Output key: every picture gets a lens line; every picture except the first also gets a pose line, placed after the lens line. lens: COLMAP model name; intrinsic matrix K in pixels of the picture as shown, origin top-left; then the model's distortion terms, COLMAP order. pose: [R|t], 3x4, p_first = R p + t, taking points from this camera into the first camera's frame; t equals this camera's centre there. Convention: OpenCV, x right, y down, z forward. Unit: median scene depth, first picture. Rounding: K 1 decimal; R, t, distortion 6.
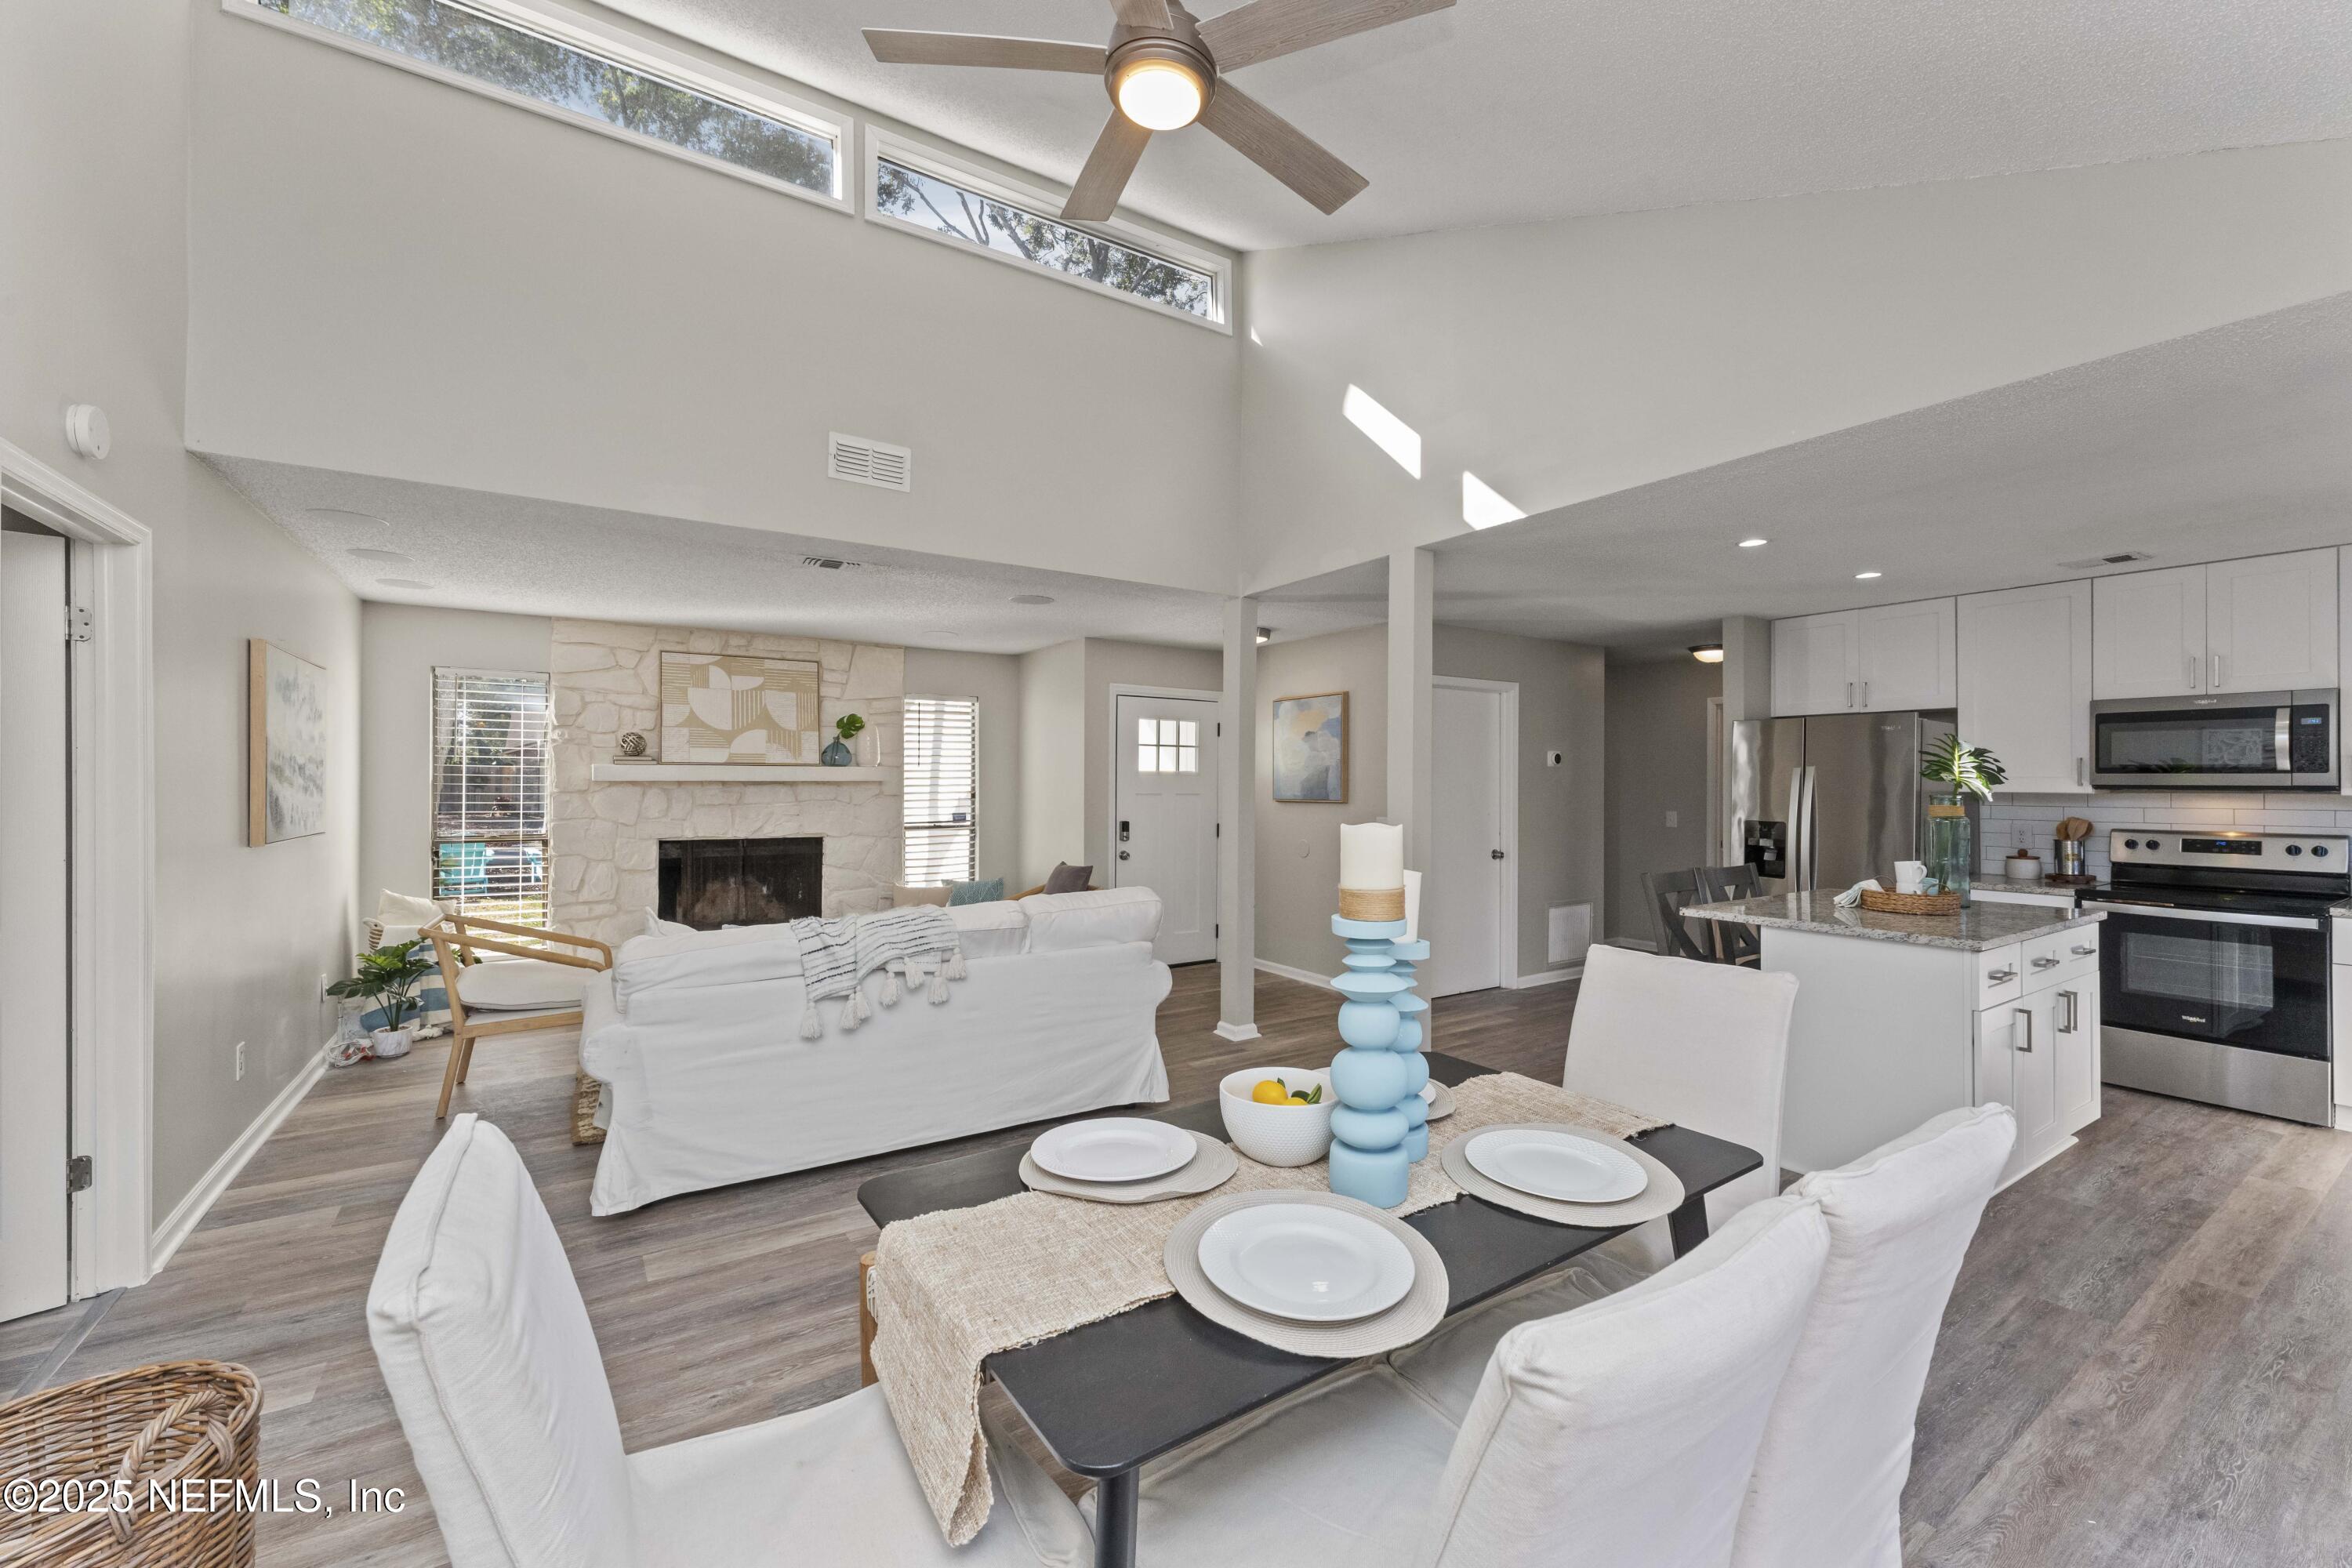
lens RADIAL K [[934.0, 0, 1174.1], [0, 934.0, 776.4], [0, 0, 1]] dist [-0.000163, 0.000330]
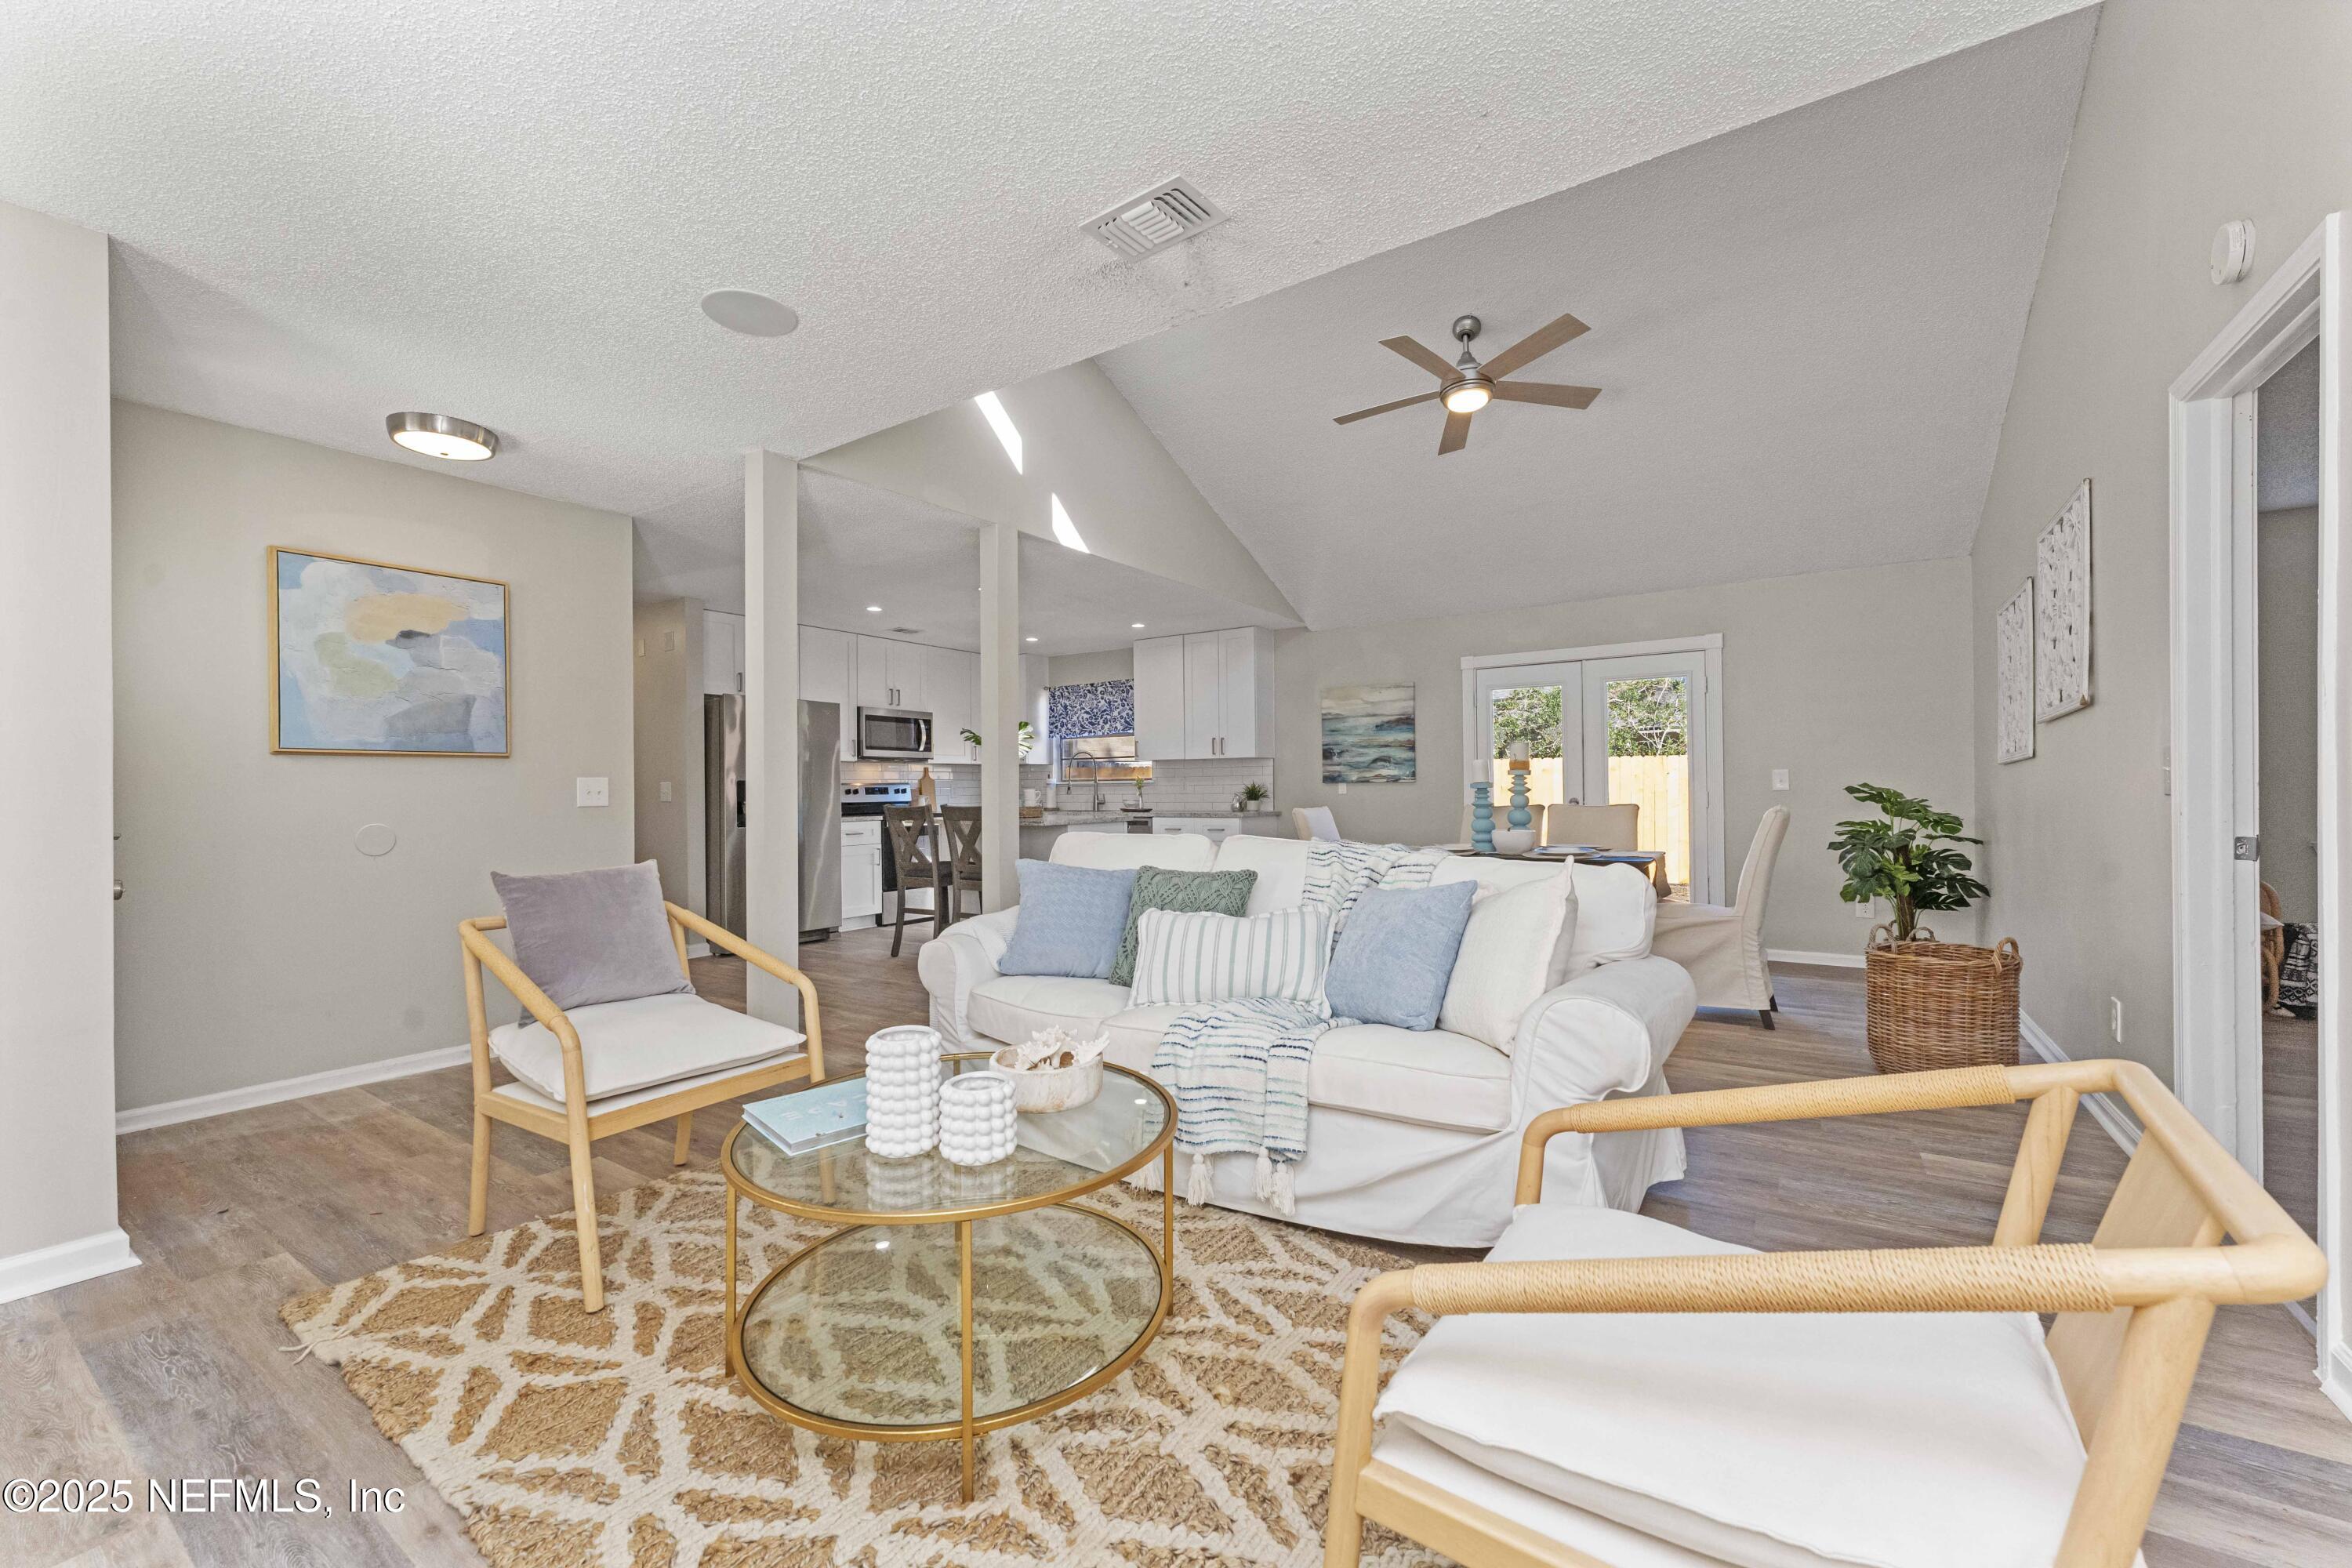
lens RADIAL K [[934.0, 0, 1174.1], [0, 934.0, 776.4], [0, 0, 1]] dist [-0.000163, 0.000330]
pose [[-0.388480, 0.014099, 0.921349, -0.597154], [0.005325, 0.999901, -0.013056, 0.053456], [-0.921442, -0.000166, -0.388516, 0.851689]]
